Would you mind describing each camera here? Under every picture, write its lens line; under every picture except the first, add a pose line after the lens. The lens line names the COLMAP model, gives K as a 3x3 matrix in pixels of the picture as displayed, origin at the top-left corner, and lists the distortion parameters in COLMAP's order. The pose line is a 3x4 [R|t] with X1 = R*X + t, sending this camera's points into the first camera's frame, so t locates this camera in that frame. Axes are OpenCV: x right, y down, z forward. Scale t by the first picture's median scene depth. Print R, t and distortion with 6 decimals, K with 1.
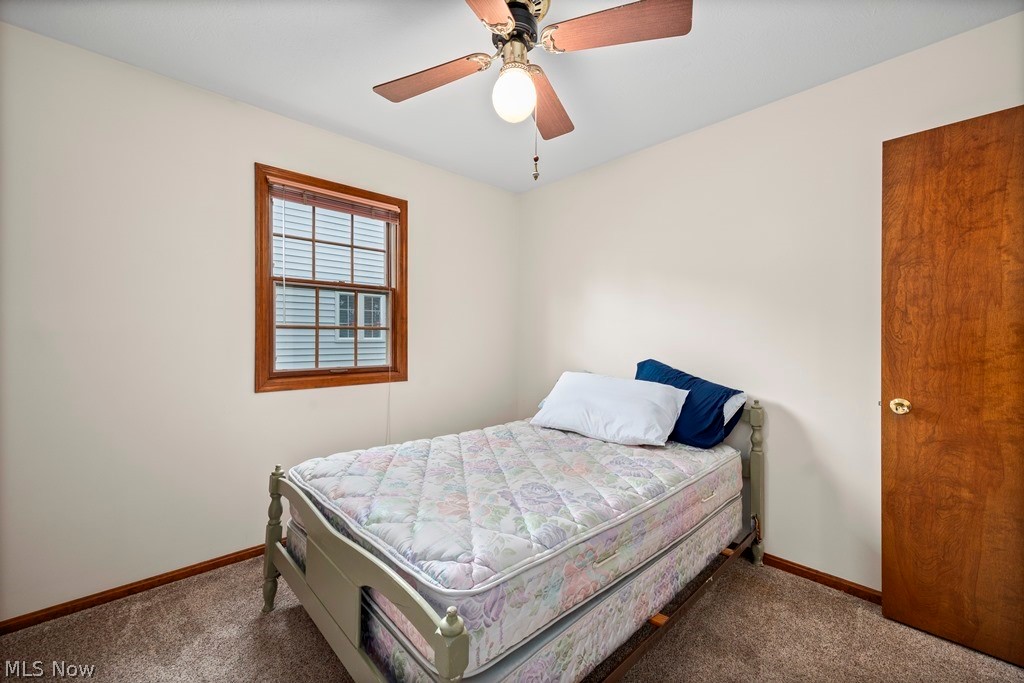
lens RADIAL K [[411.5, 0, 512.1], [0, 411.5, 339.2], [0, 0, 1]] dist [-0.003423, -0.000160]
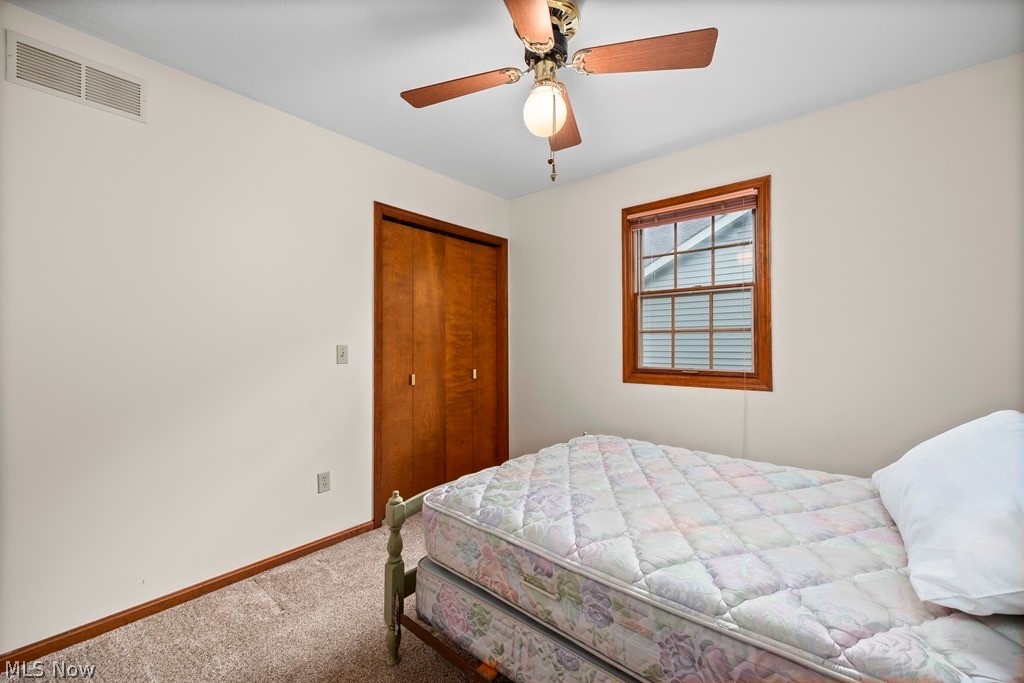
lens RADIAL K [[411.5, 0, 512.9], [0, 411.5, 341.5], [0, 0, 1]] dist [-0.003423, -0.000160]
pose [[0.116832, -0.006978, -0.993127, 0.581745], [0.004198, 0.999970, -0.006532, 0.003964], [0.993143, -0.003406, 0.116858, 0.442421]]
